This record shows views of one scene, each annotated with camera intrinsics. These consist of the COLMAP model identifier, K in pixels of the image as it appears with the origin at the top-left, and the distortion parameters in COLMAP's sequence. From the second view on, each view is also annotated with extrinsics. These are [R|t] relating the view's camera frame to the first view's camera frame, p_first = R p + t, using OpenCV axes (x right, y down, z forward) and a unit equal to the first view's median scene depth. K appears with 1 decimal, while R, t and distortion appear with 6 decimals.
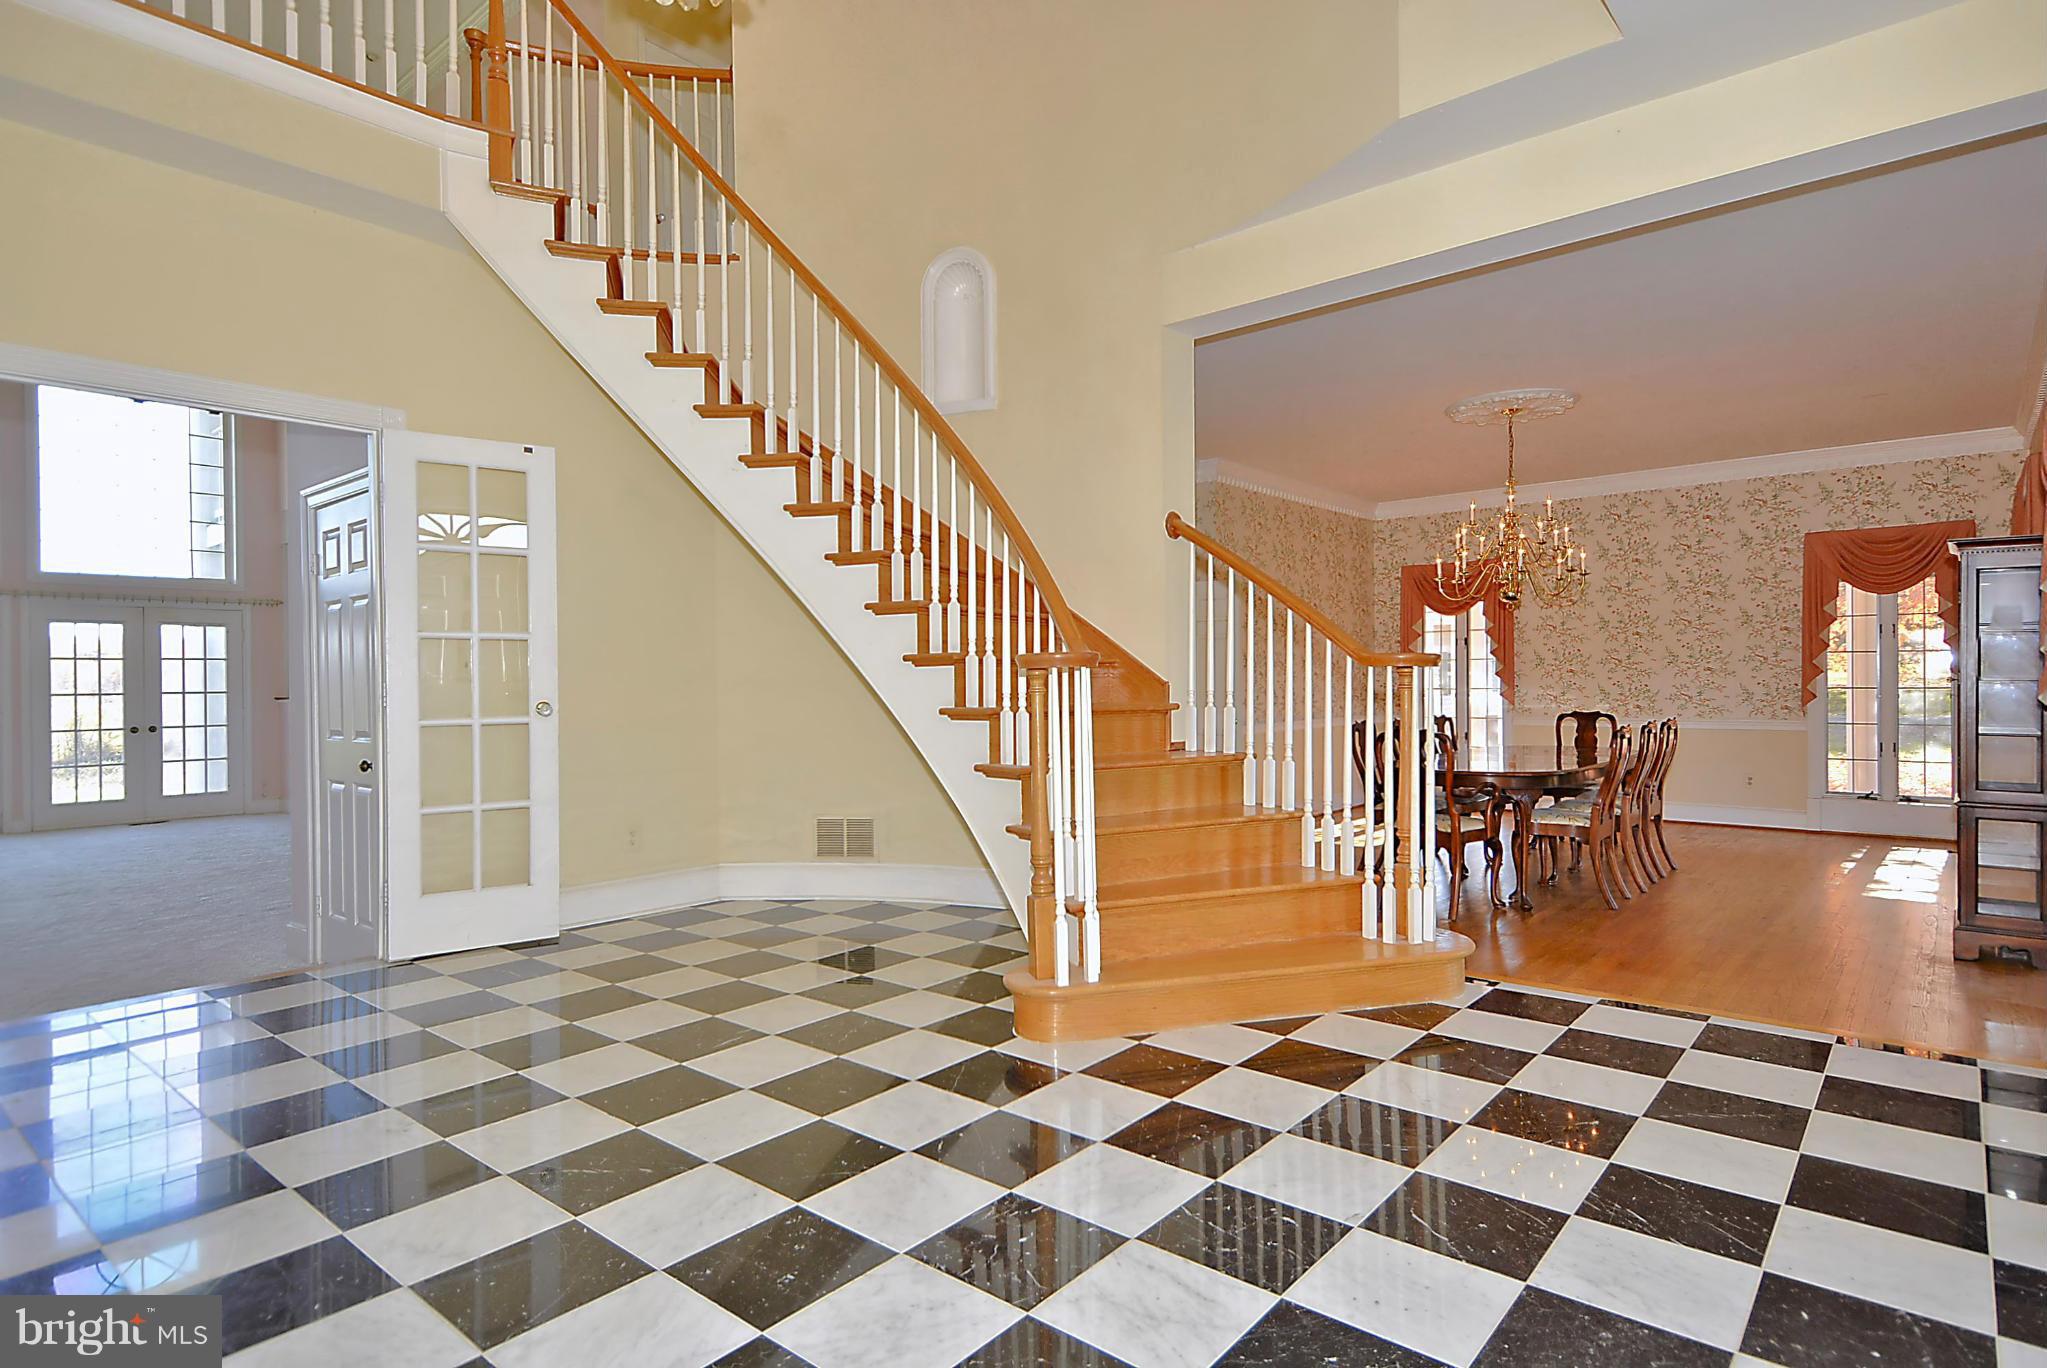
lens RADIAL K [[1100.1, 0, 1026.5], [0, 1100.1, 686.3], [0, 0, 1]] dist [0.004297, -0.000812]
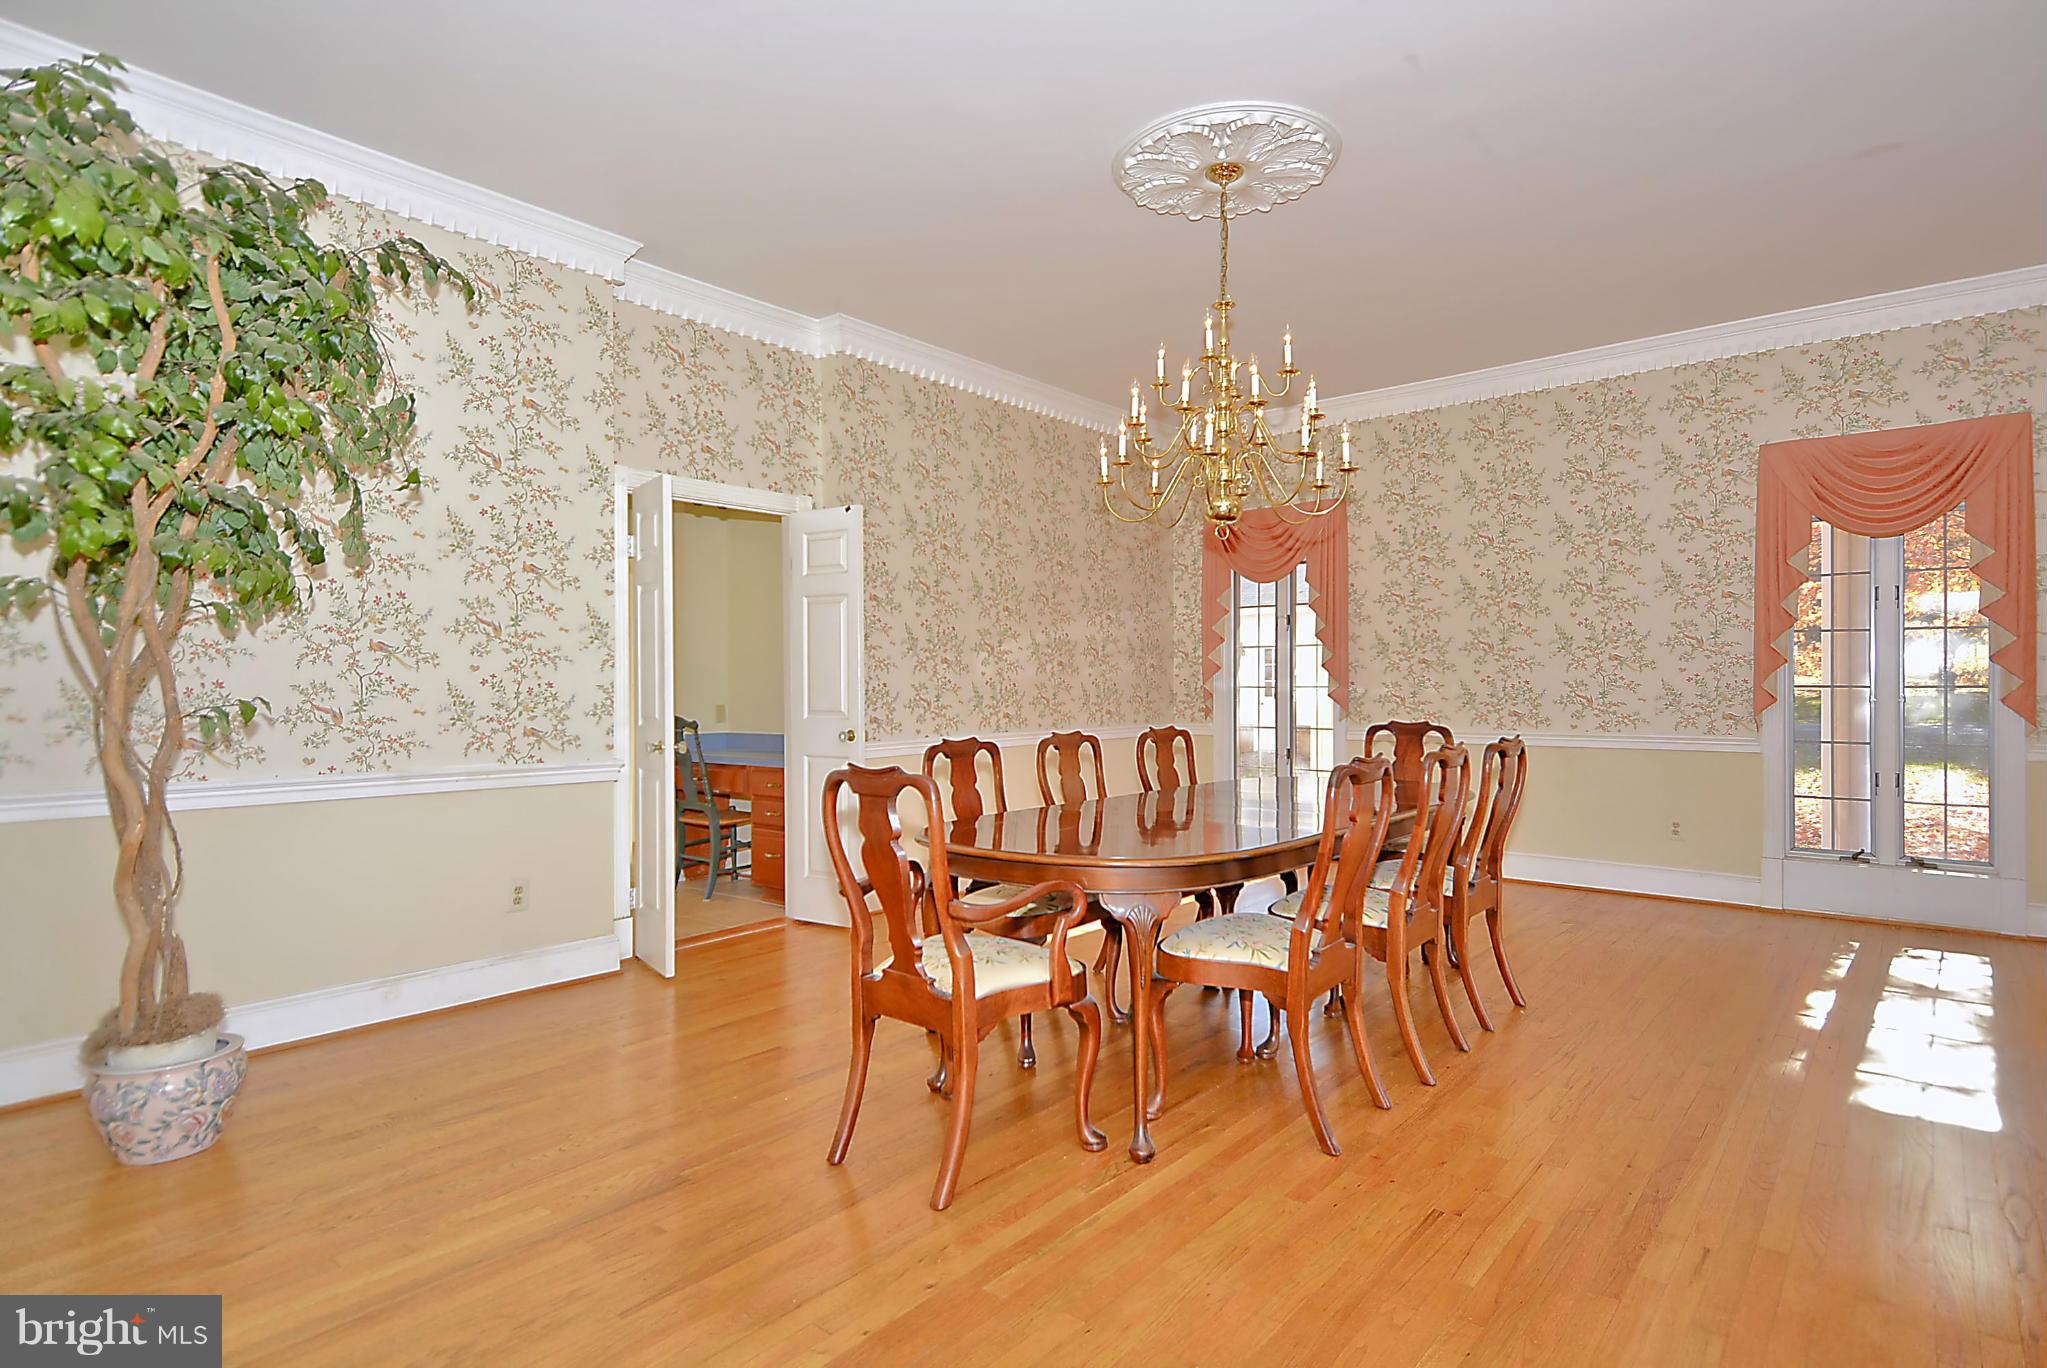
lens RADIAL K [[1100.1, 0, 1020.8], [0, 1100.1, 687.2], [0, 0, 1]] dist [0.004297, -0.000812]
pose [[0.999866, 0.006436, 0.015068, 0.262777], [-0.006396, 0.999976, -0.002674, 0.006424], [-0.015084, 0.002578, 0.999883, 0.359007]]
